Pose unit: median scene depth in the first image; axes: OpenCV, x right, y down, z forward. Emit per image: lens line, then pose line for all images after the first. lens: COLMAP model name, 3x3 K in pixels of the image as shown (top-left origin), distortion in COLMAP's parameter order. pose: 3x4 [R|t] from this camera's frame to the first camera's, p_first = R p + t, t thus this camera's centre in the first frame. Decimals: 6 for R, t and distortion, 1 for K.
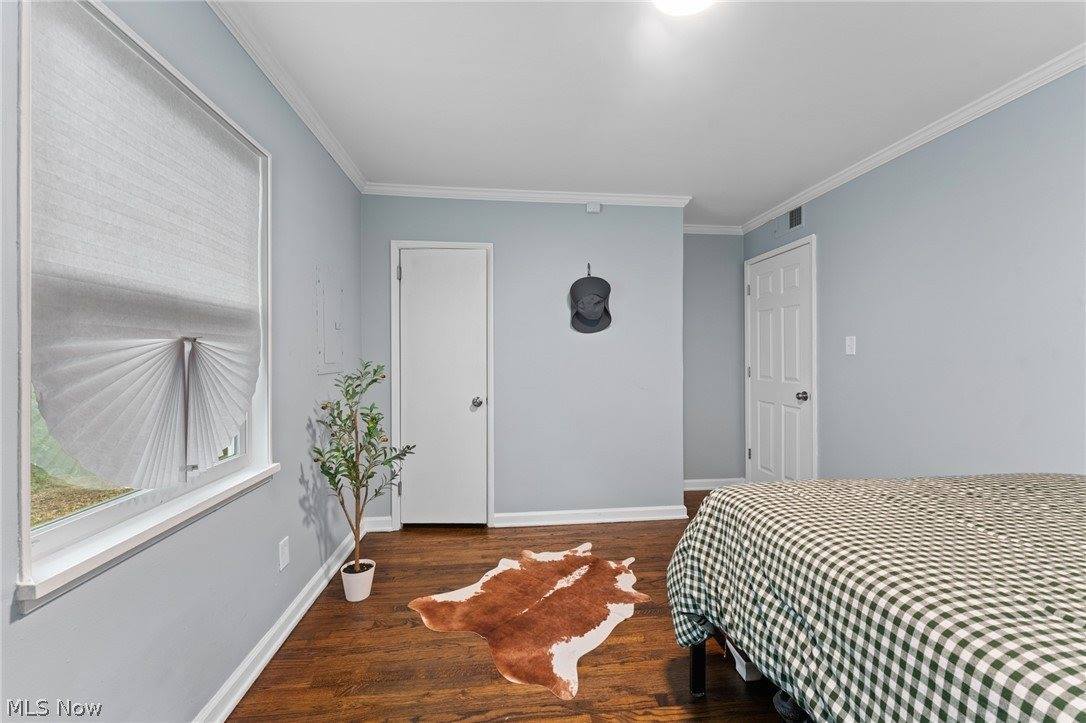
lens RADIAL K [[429.5, 0, 541.9], [0, 429.5, 358.7], [0, 0, 1]] dist [0.002669, 0.000390]
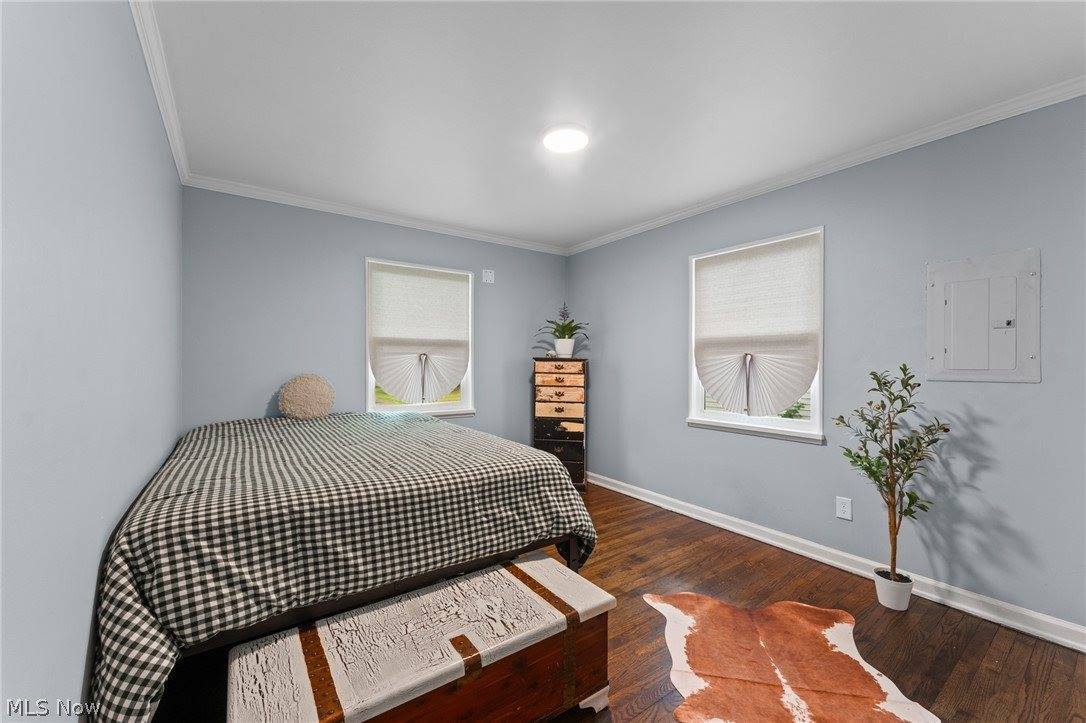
lens RADIAL K [[429.5, 0, 544.3], [0, 429.5, 363.1], [0, 0, 1]] dist [0.002669, 0.000390]
pose [[-0.869933, -0.008175, -0.493103, 1.009308], [-0.012195, 0.999913, 0.004938, 0.003344], [0.493020, 0.010309, -0.869957, 1.945503]]
